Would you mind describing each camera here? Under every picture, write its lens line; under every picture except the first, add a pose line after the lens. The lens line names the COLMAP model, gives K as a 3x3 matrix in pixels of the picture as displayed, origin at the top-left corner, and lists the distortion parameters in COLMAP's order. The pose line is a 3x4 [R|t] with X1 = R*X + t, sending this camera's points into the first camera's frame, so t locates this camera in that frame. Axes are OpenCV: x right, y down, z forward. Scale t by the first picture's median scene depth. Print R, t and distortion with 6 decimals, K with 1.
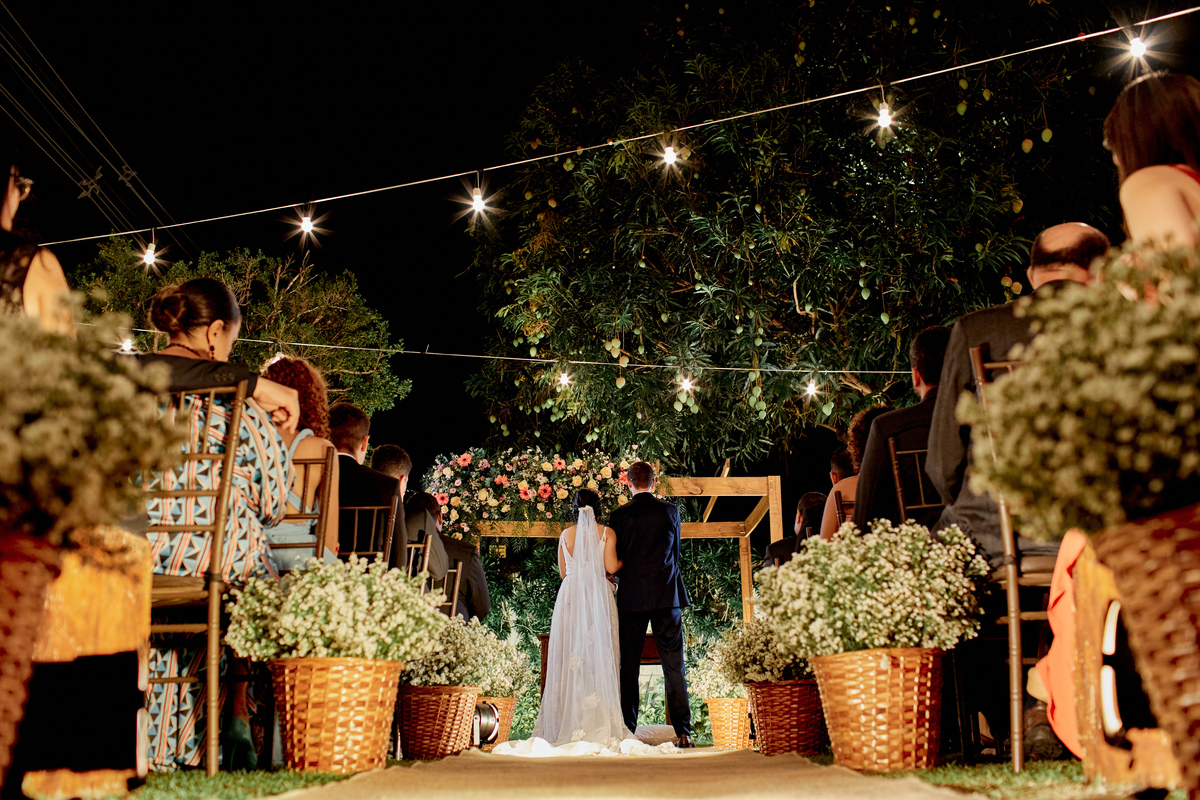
lens RADIAL K [[1165.0, 0, 609.6], [0, 1165.0, 396.3], [0, 0, 1]] dist [-0.089608, 0.103042]
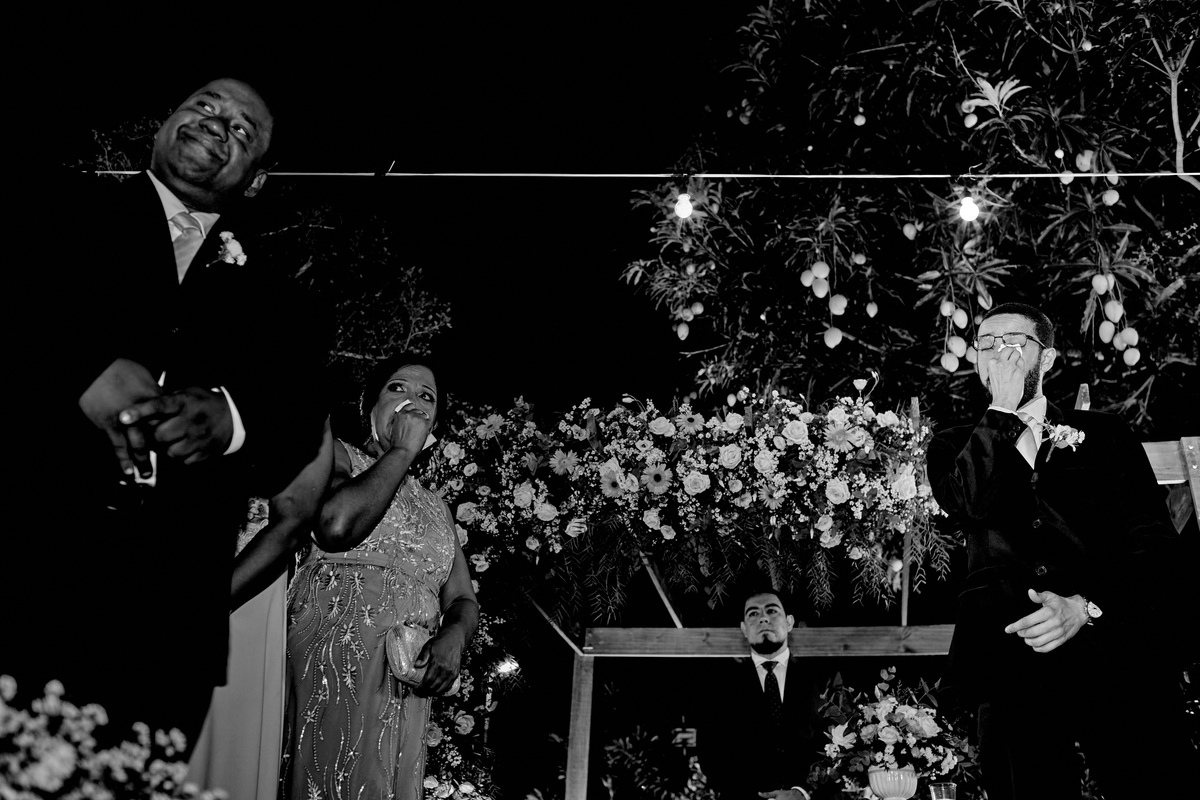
lens RADIAL K [[1165.0, 0, 609.6], [0, 1165.0, 396.3], [0, 0, 1]] dist [-0.089608, 0.103042]
pose [[0.977672, -0.058082, -0.201951, 0.017547], [0.016238, 0.979050, -0.202969, 0.139113], [0.209509, 0.195158, 0.958133, 0.562510]]
